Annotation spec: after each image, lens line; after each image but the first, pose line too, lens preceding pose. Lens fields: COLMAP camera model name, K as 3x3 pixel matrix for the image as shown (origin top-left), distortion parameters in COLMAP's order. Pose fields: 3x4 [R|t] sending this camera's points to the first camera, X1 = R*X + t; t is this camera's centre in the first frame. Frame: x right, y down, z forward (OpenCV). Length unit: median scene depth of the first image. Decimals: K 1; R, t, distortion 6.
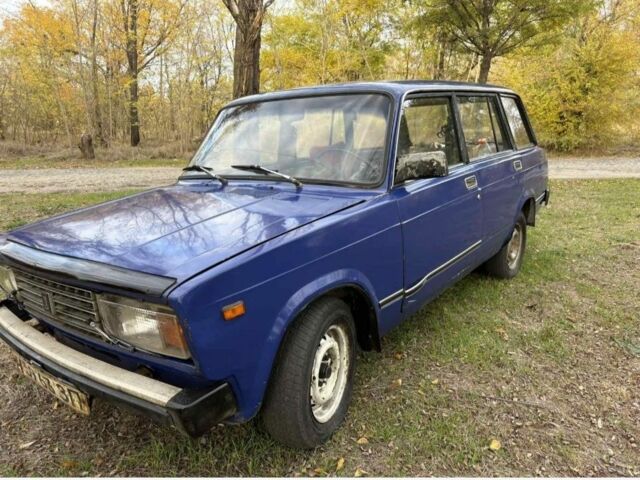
lens RADIAL K [[500.7, 0, 320.0], [0, 500.7, 240.0], [0, 0, 1]] dist [0.008834, -0.008217]
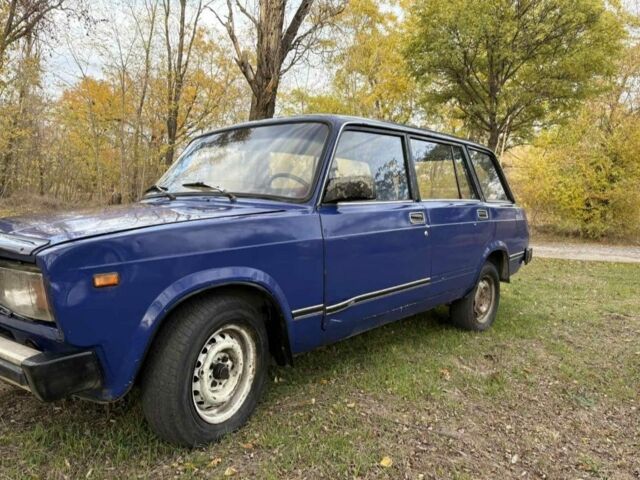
lens RADIAL K [[507.2, 0, 329.8], [0, 507.2, 242.6], [0, 0, 1]] dist [0.019077, -0.004574]
pose [[0.996441, 0.063300, -0.055671, 0.206986], [-0.071204, 0.985519, -0.153890, 0.118232], [0.045124, 0.157307, 0.986518, -0.016701]]
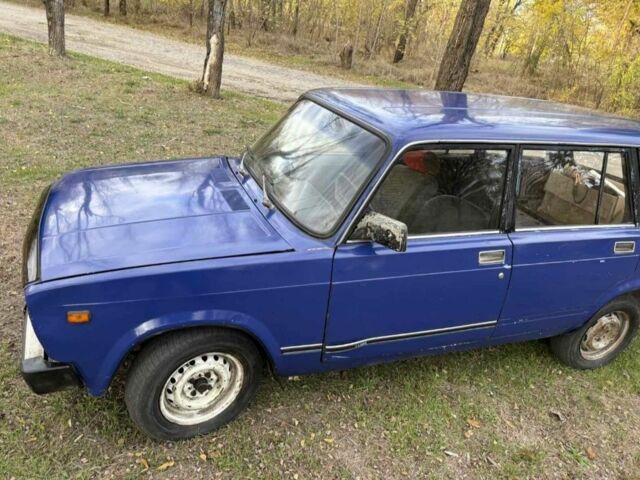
lens RADIAL K [[500.7, 0, 320.0], [0, 500.7, 240.0], [0, 0, 1]] dist [0.008834, -0.008217]
pose [[0.829565, 0.350477, -0.434726, 0.467808], [-0.275547, 0.934048, 0.227219, -0.283342], [0.485690, -0.068706, 0.871427, 0.146925]]
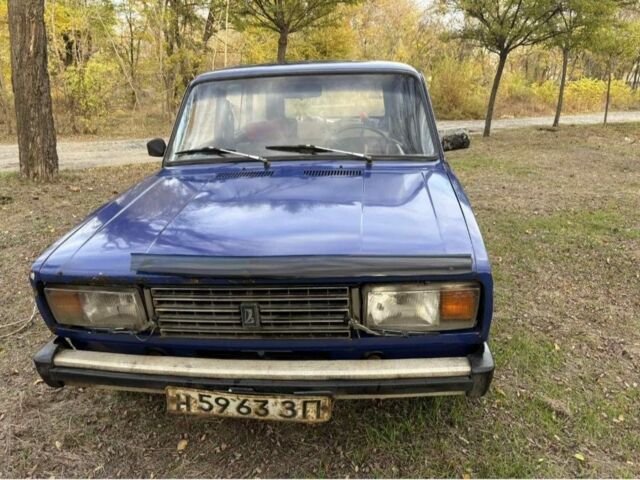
lens RADIAL K [[507.2, 0, 329.8], [0, 507.2, 242.6], [0, 0, 1]] dist [0.019077, -0.004574]
pose [[0.832381, -0.143937, 0.535187, -0.642902], [0.114204, 0.989507, 0.088504, -0.044054], [-0.542310, -0.012548, 0.840085, 0.151084]]
